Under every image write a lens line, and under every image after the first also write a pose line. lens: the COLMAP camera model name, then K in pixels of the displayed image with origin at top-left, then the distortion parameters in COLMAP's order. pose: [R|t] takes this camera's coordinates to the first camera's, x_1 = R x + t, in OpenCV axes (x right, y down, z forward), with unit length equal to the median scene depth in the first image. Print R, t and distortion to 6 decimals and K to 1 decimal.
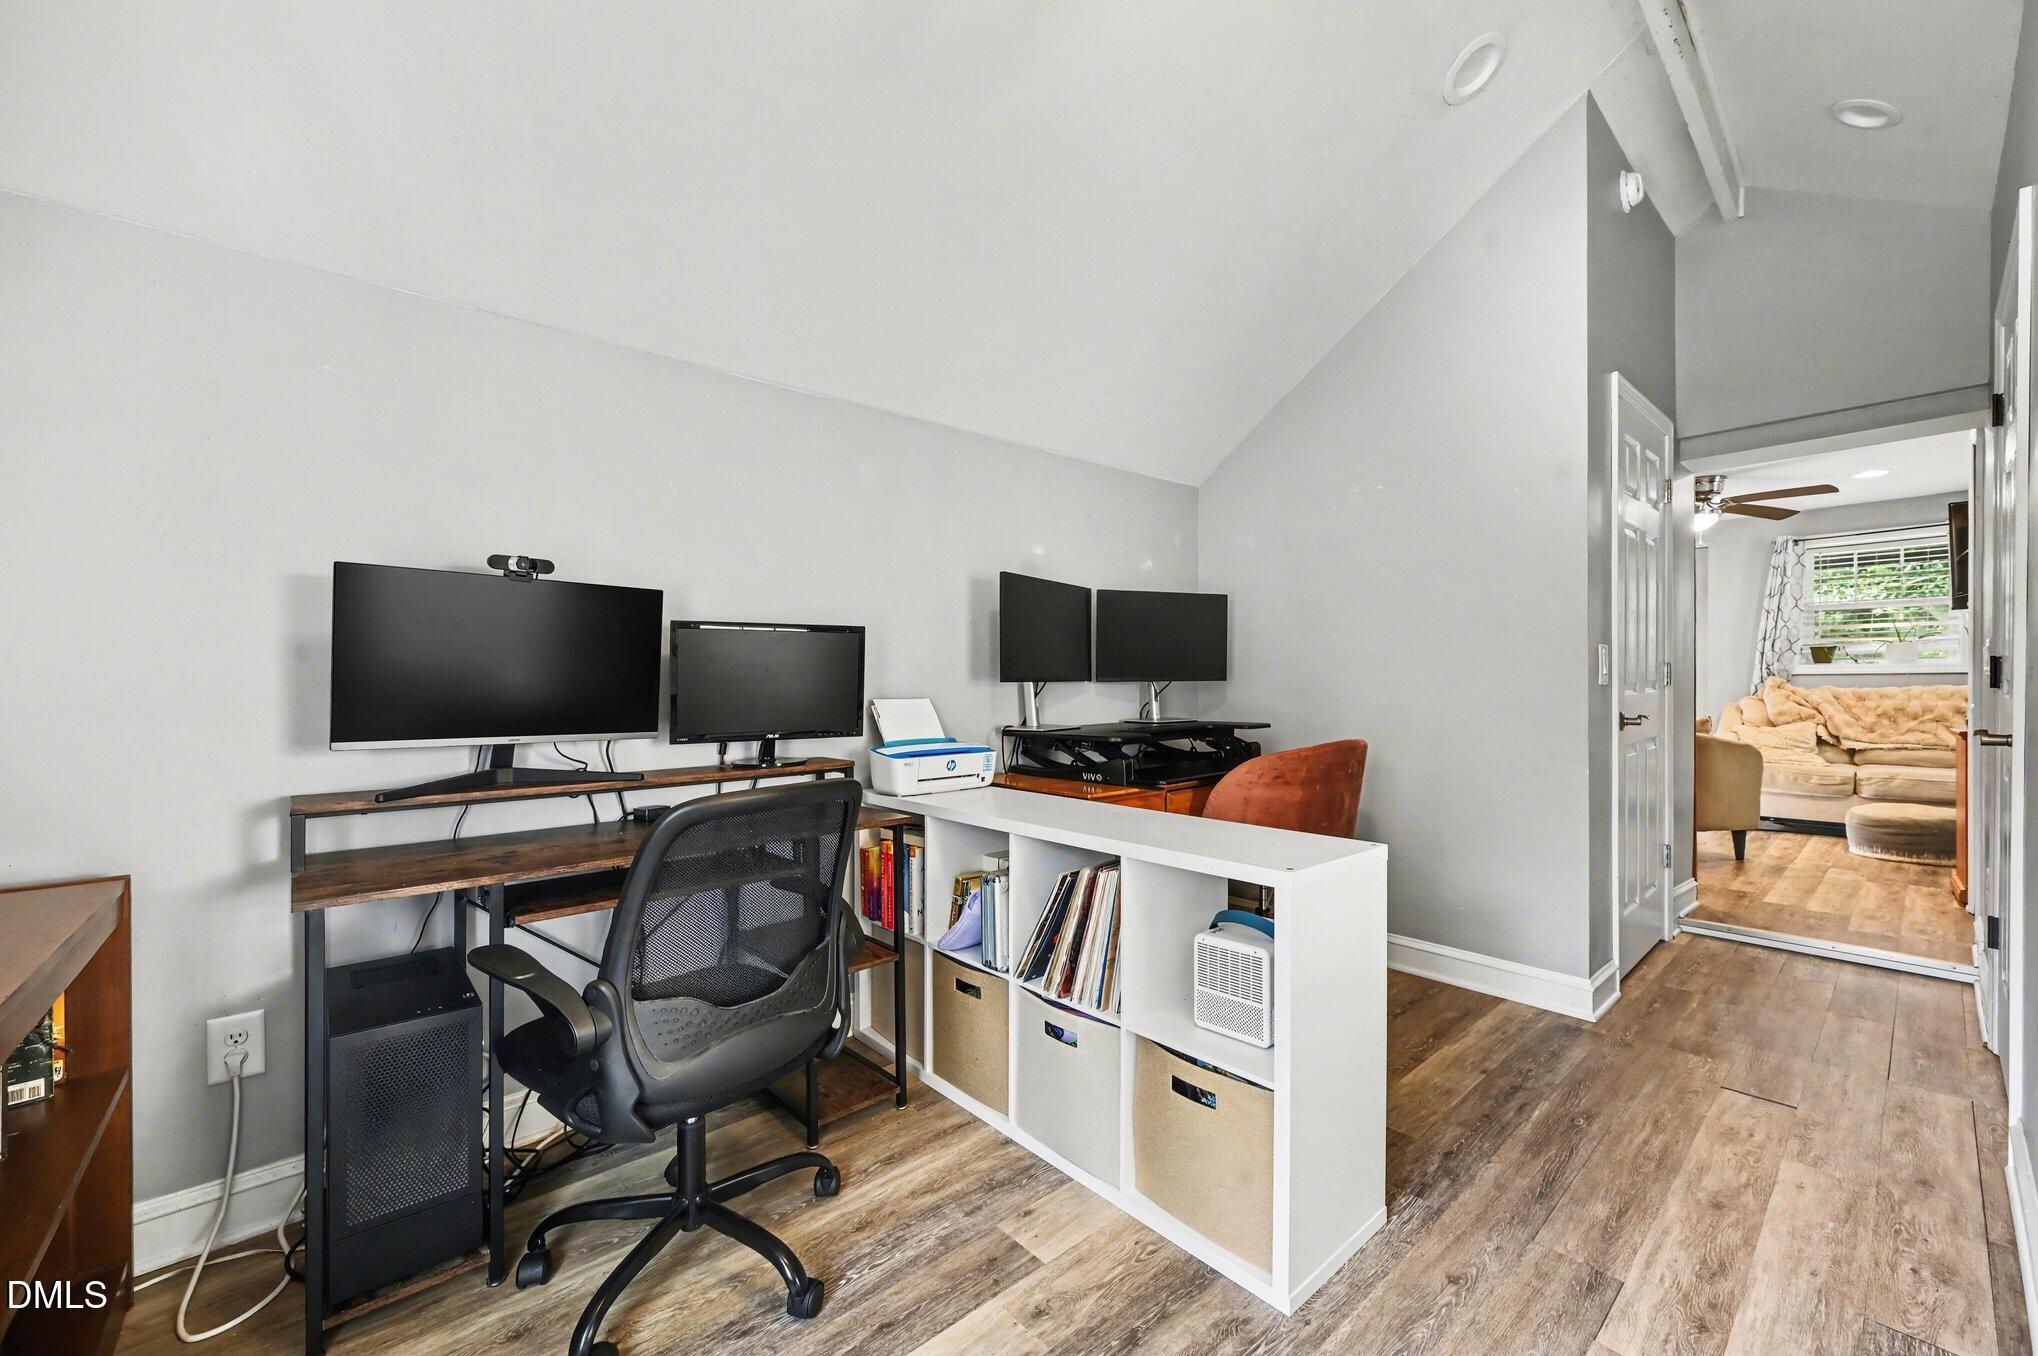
lens RADIAL K [[802.3, 0, 1029.4], [0, 802.3, 685.9], [0, 0, 1]] dist [-0.002866, 0.000039]
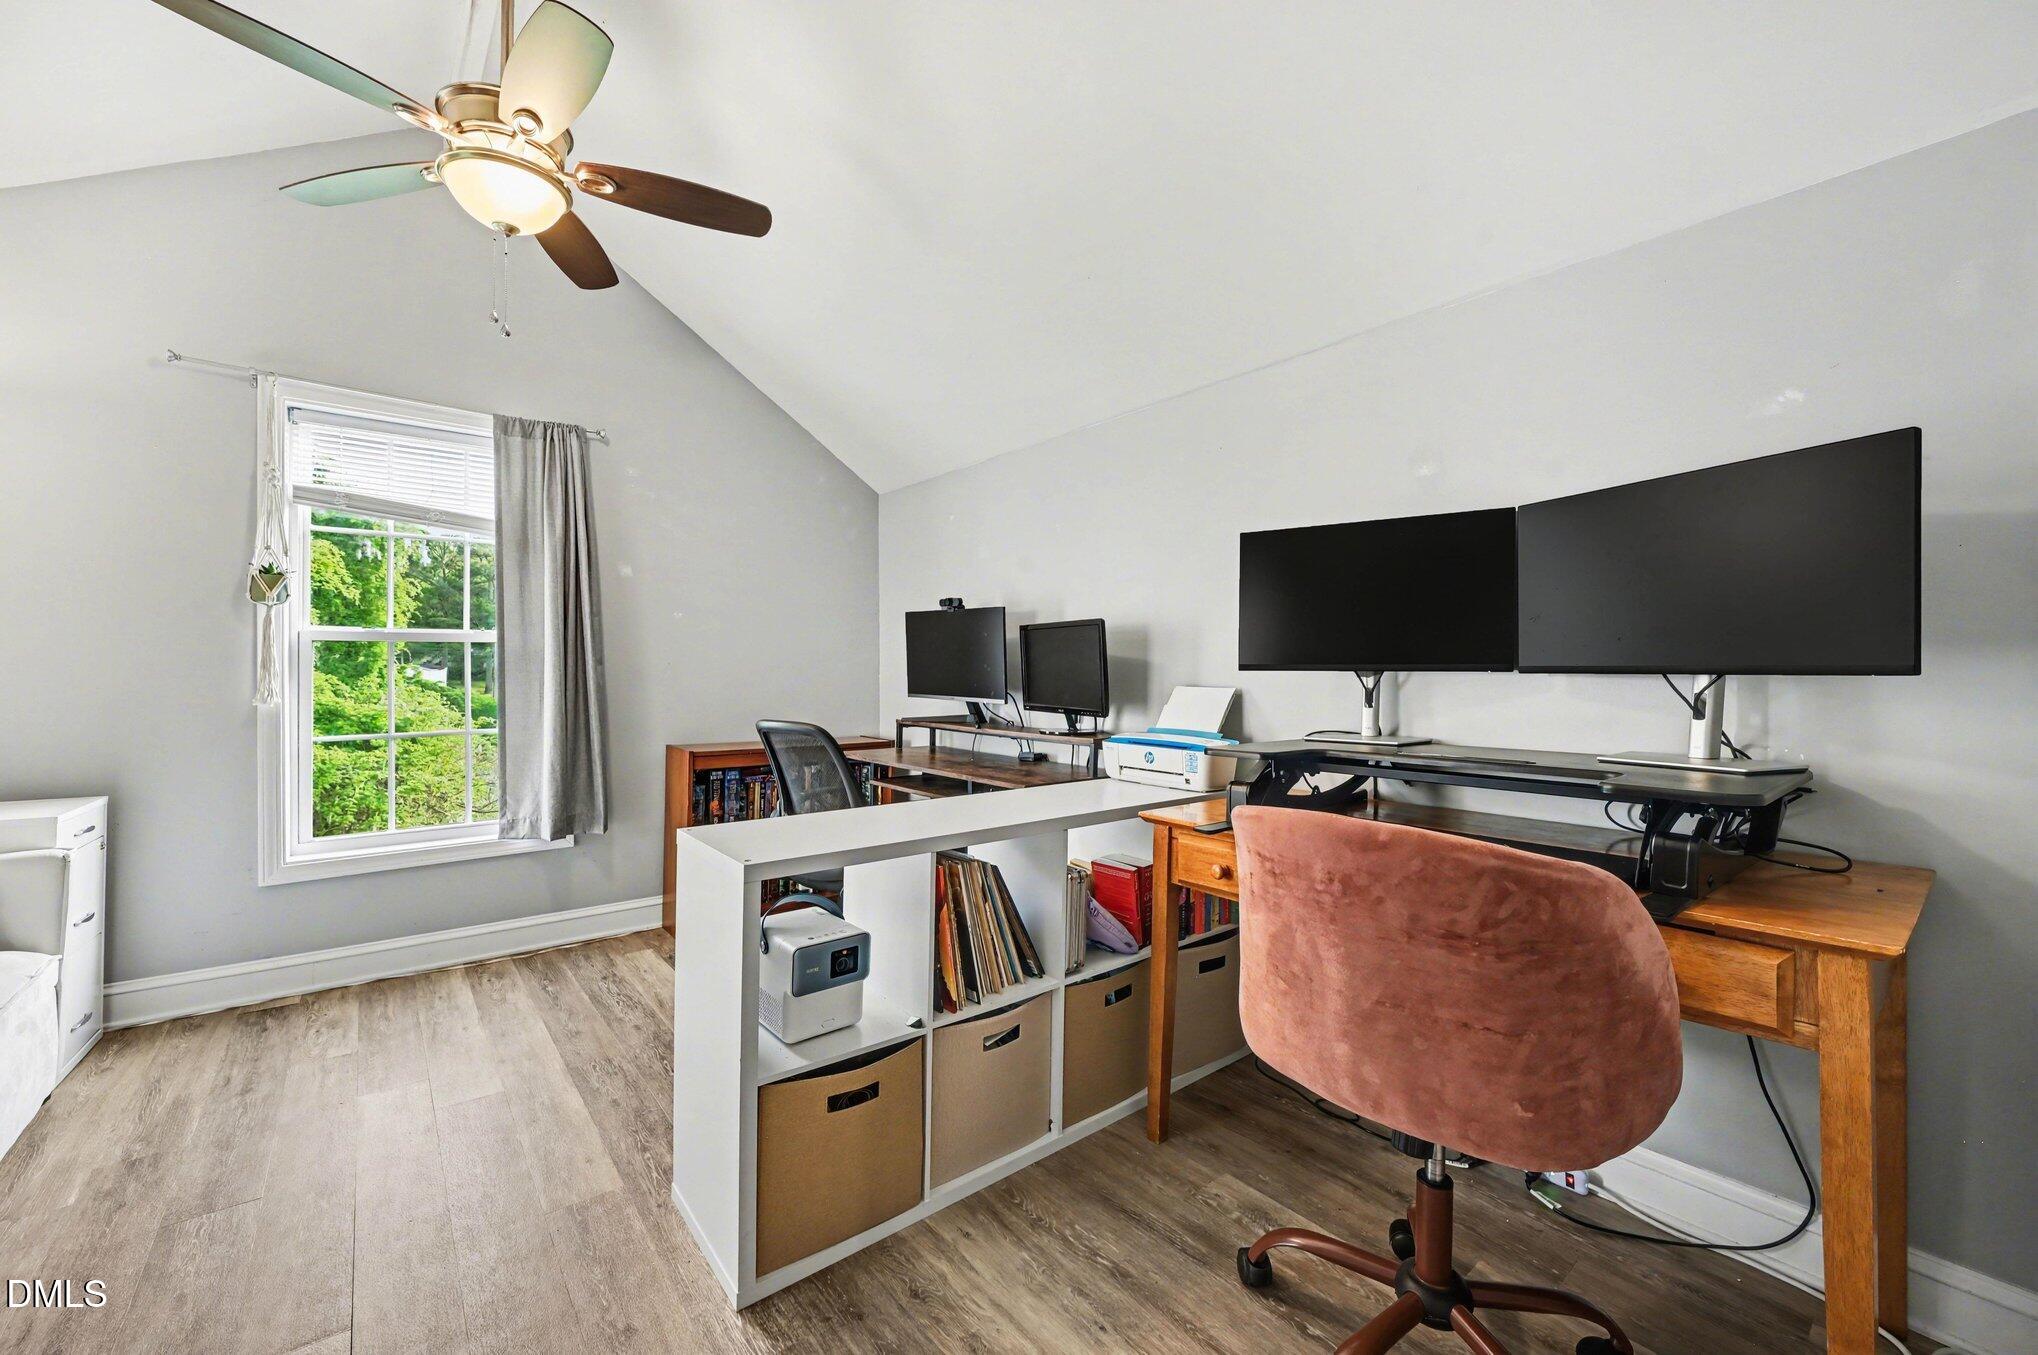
lens RADIAL K [[802.3, 0, 1023.1], [0, 802.3, 664.0], [0, 0, 1]] dist [-0.002866, 0.000039]
pose [[-0.042809, 0.004875, -0.999071, 0.947977], [-0.001206, 0.999987, 0.004932, -0.017148], [0.999083, 0.001416, -0.042802, 0.993336]]
